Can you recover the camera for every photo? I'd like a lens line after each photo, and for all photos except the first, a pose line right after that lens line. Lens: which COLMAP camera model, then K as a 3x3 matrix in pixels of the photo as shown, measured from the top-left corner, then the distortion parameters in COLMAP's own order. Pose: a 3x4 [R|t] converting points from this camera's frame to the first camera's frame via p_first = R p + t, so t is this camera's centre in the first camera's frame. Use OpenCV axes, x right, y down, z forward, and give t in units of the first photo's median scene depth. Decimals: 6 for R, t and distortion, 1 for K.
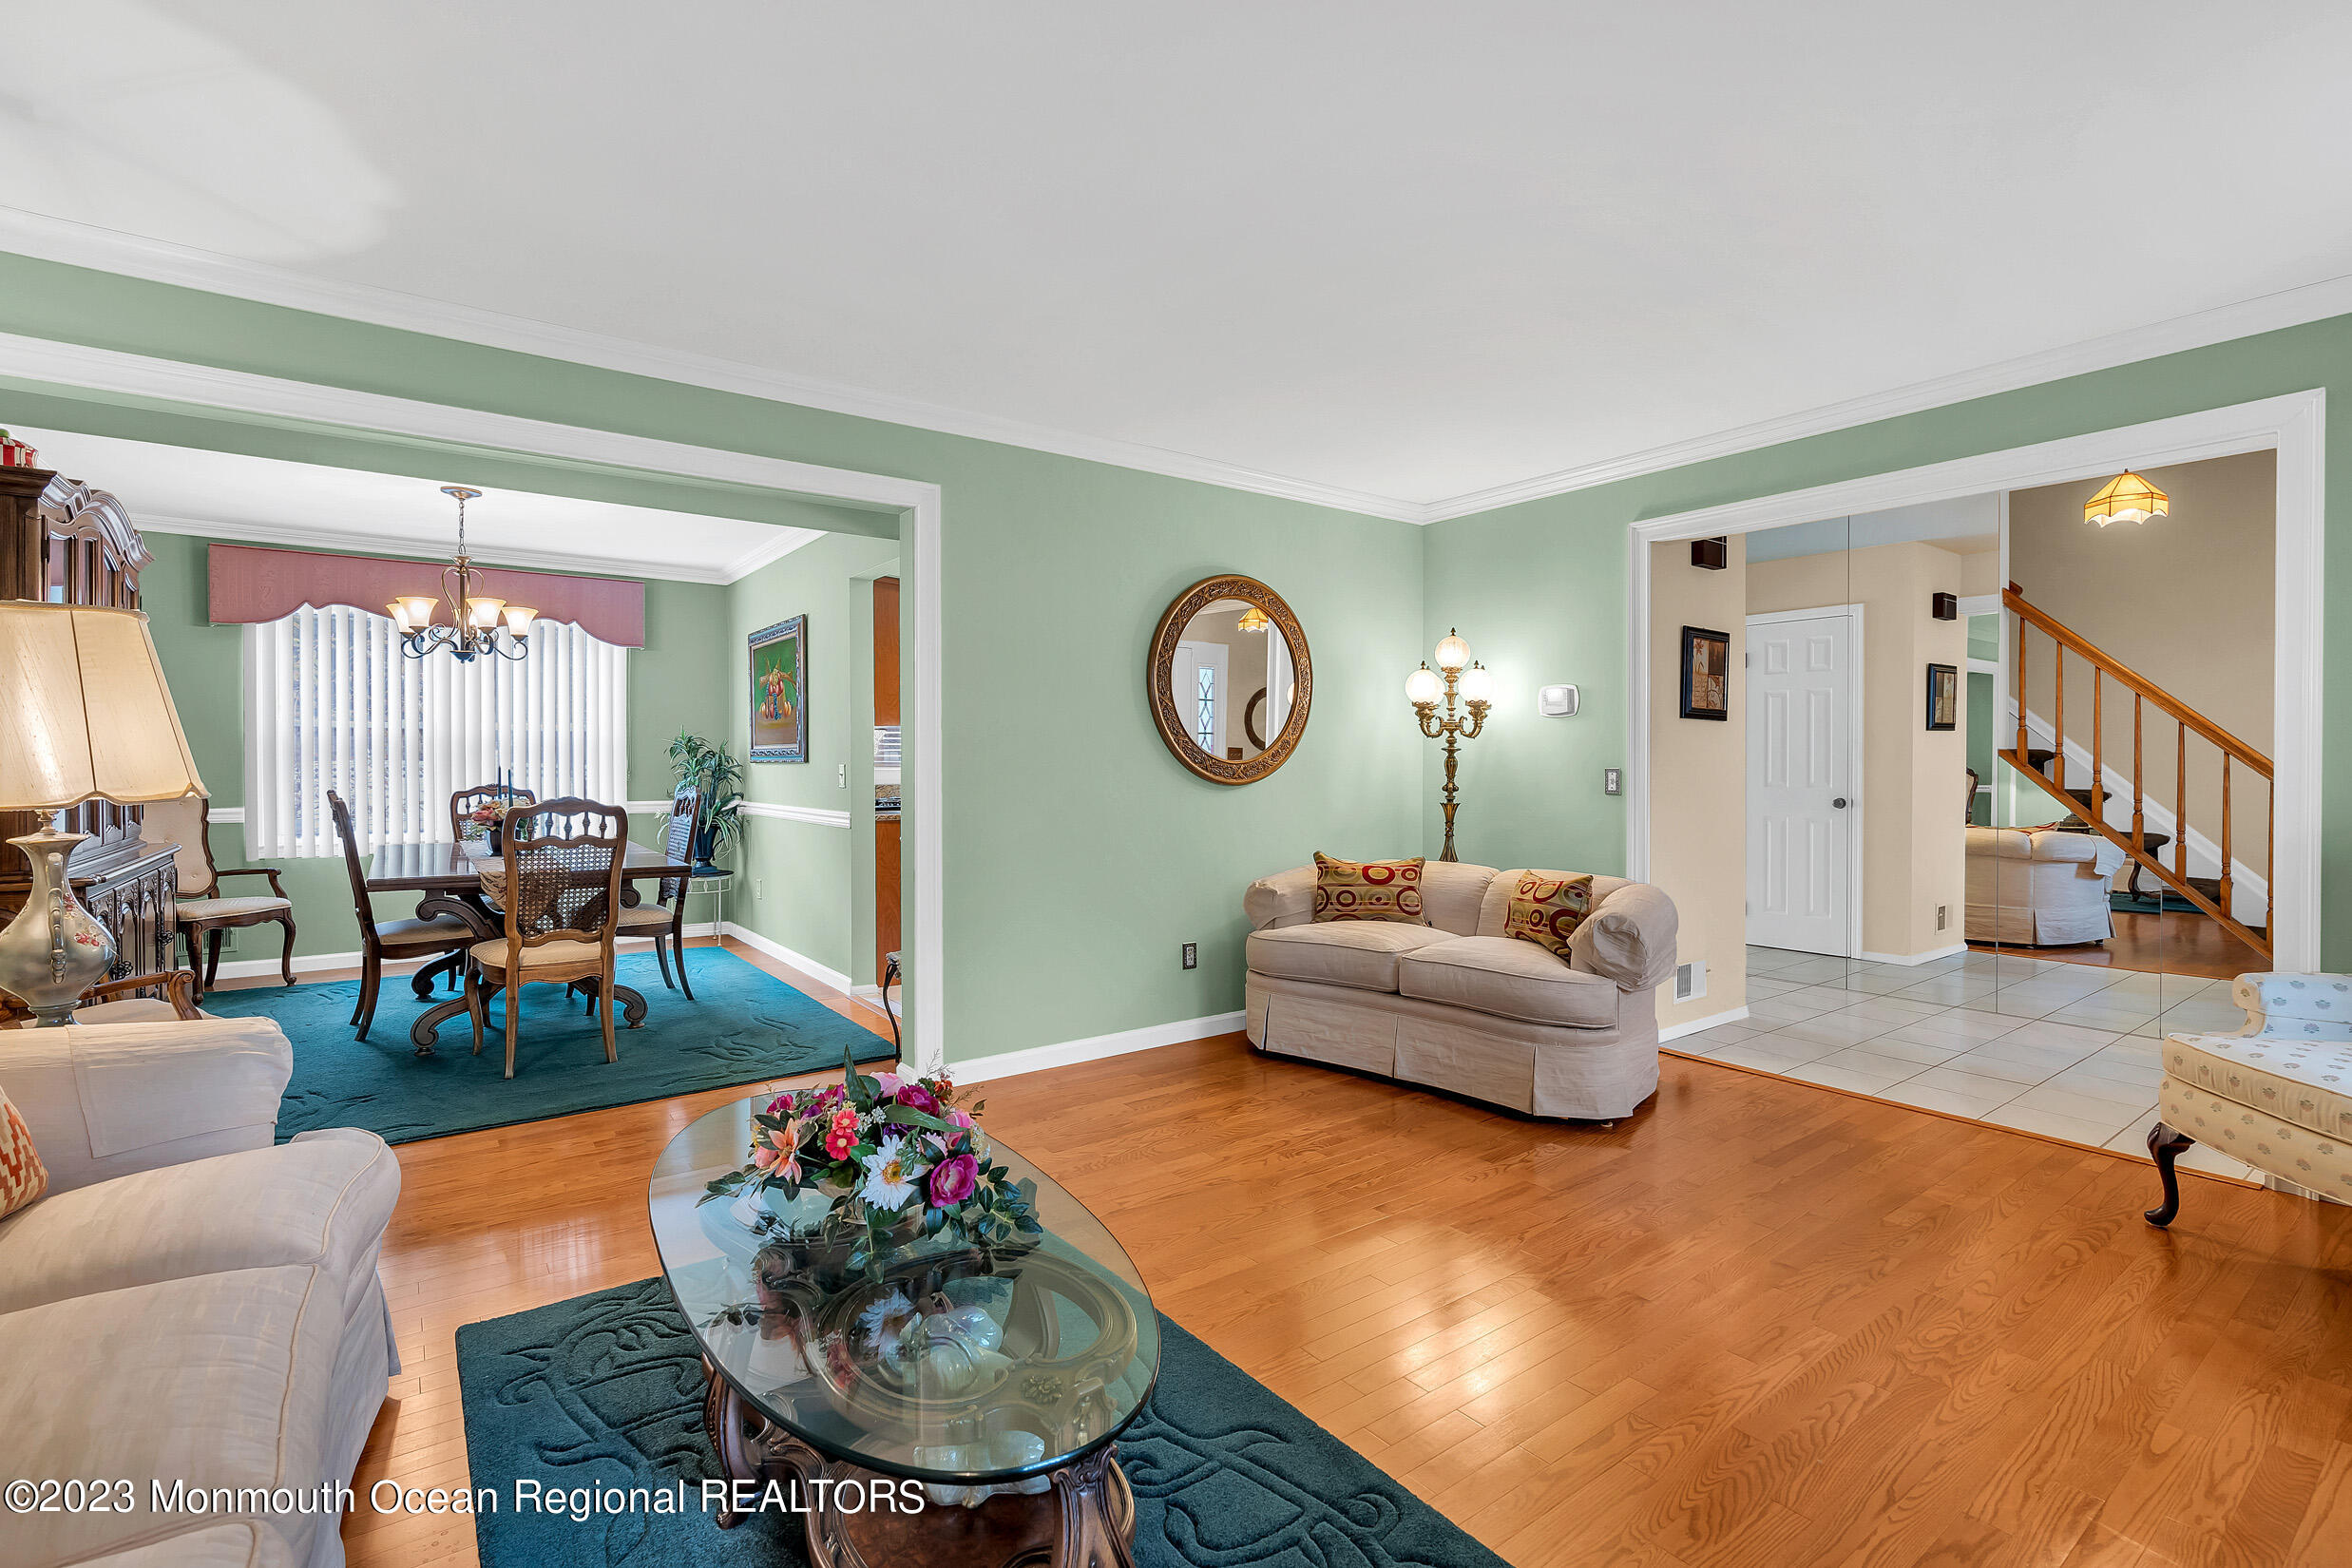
lens RADIAL K [[1092.7, 0, 1191.4], [0, 1092.7, 768.3], [0, 0, 1]] dist [0.000029, -0.000059]
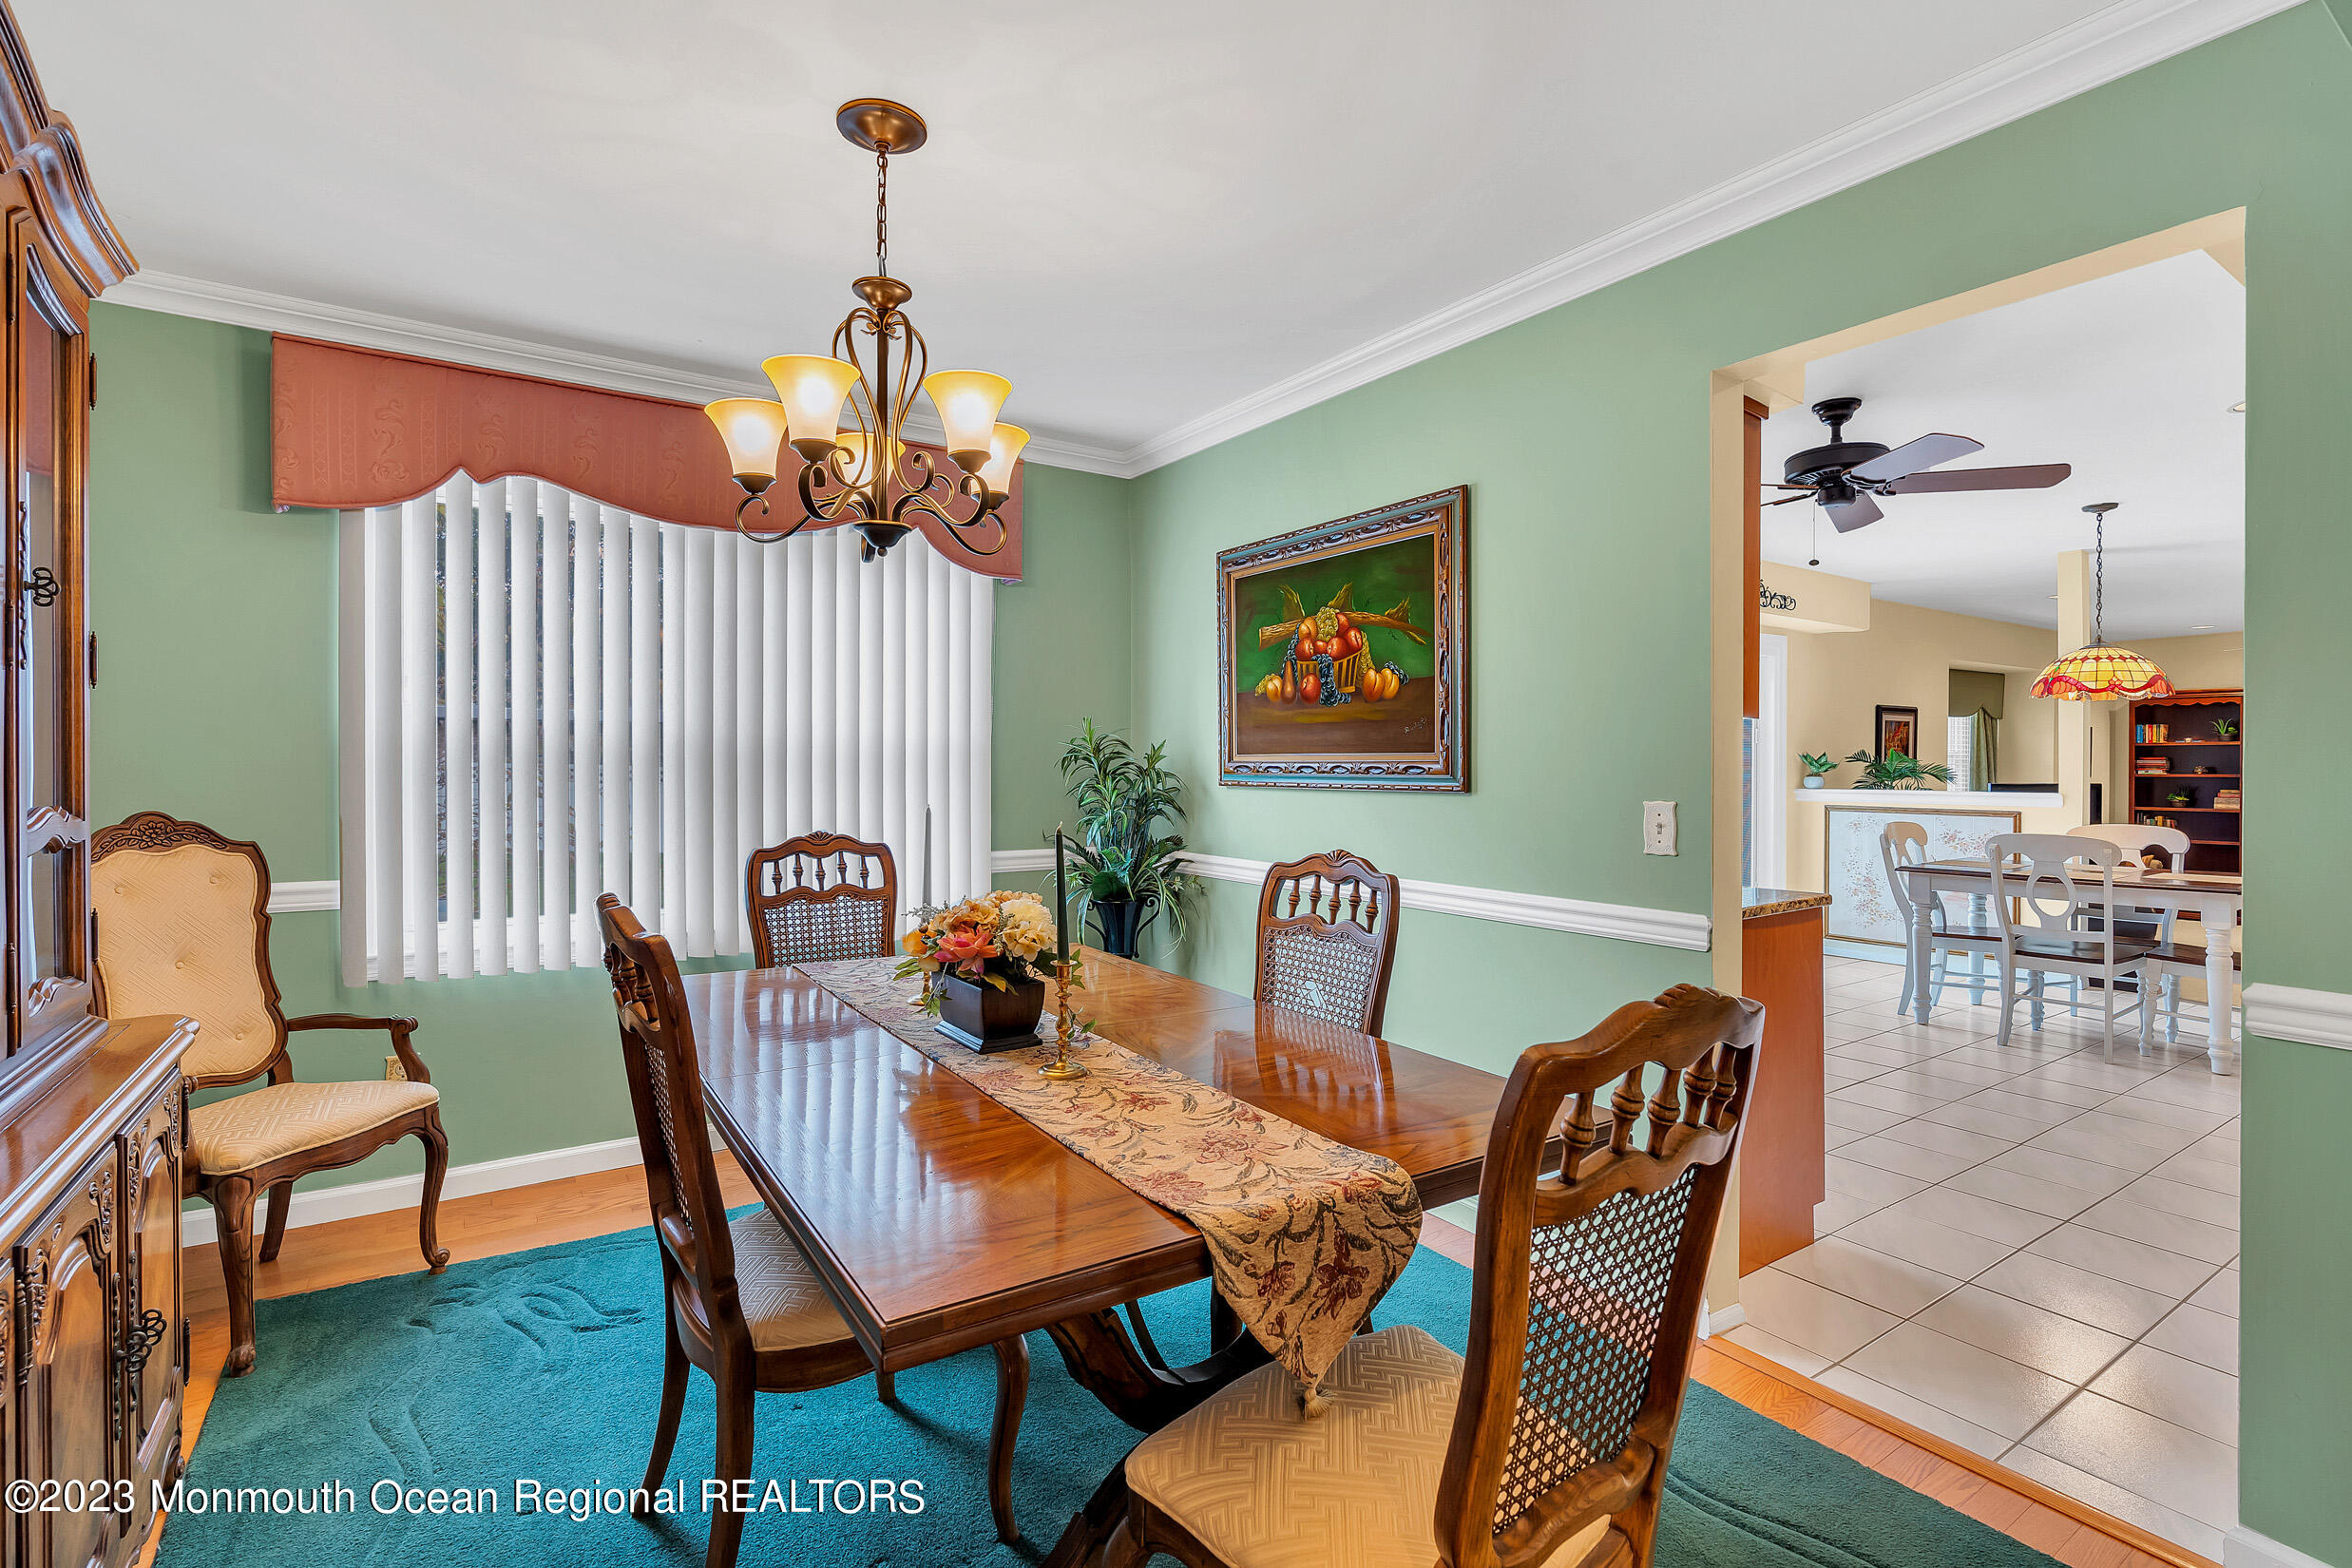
lens RADIAL K [[1092.7, 0, 1173.8], [0, 1092.7, 769.7], [0, 0, 1]] dist [0.000029, -0.000059]
pose [[0.998612, 0.007342, -0.052157, -0.380859], [-0.007054, 0.999959, 0.005707, -0.015123], [0.052196, -0.005331, 0.998623, 0.430970]]
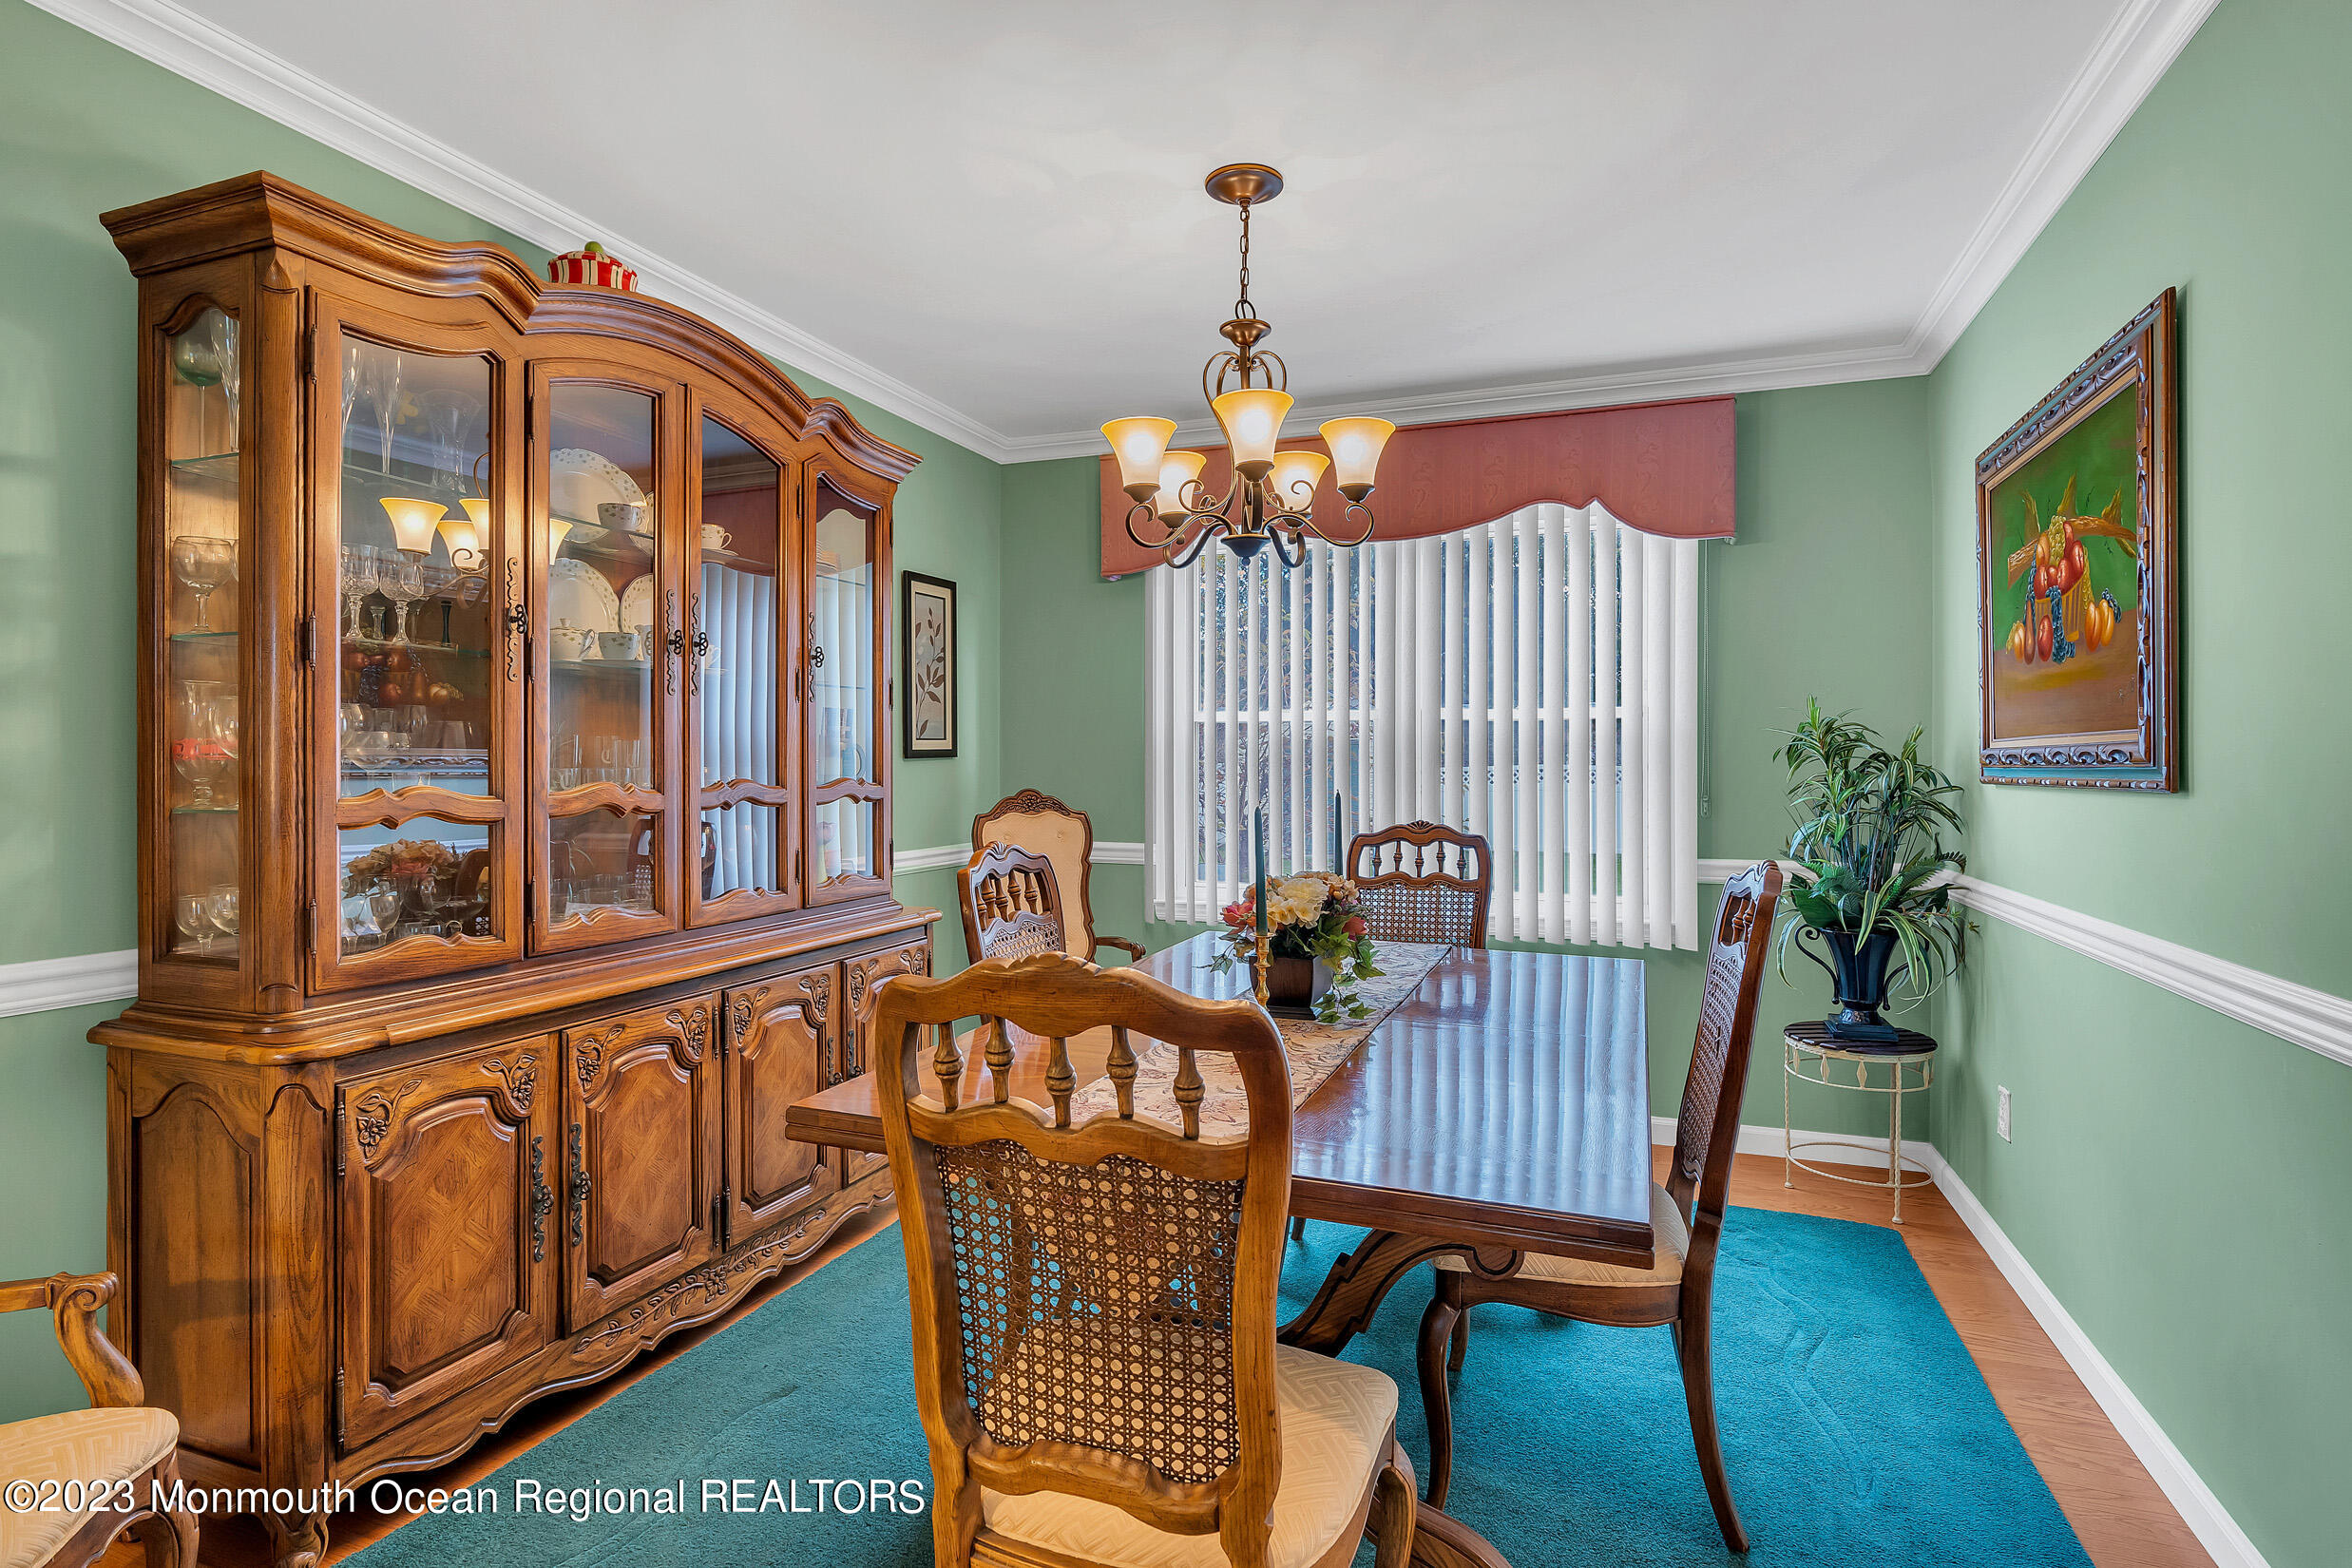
lens RADIAL K [[1176.0, 0, 1177.4], [0, 1176.0, 781.8], [0, 0, 1]] dist [-0.005153, -0.001937]
pose [[0.534623, 0.014016, -0.844974, -0.193988], [-0.005534, 0.999899, 0.013085, -0.009350], [0.845073, -0.002319, 0.534647, 0.509199]]
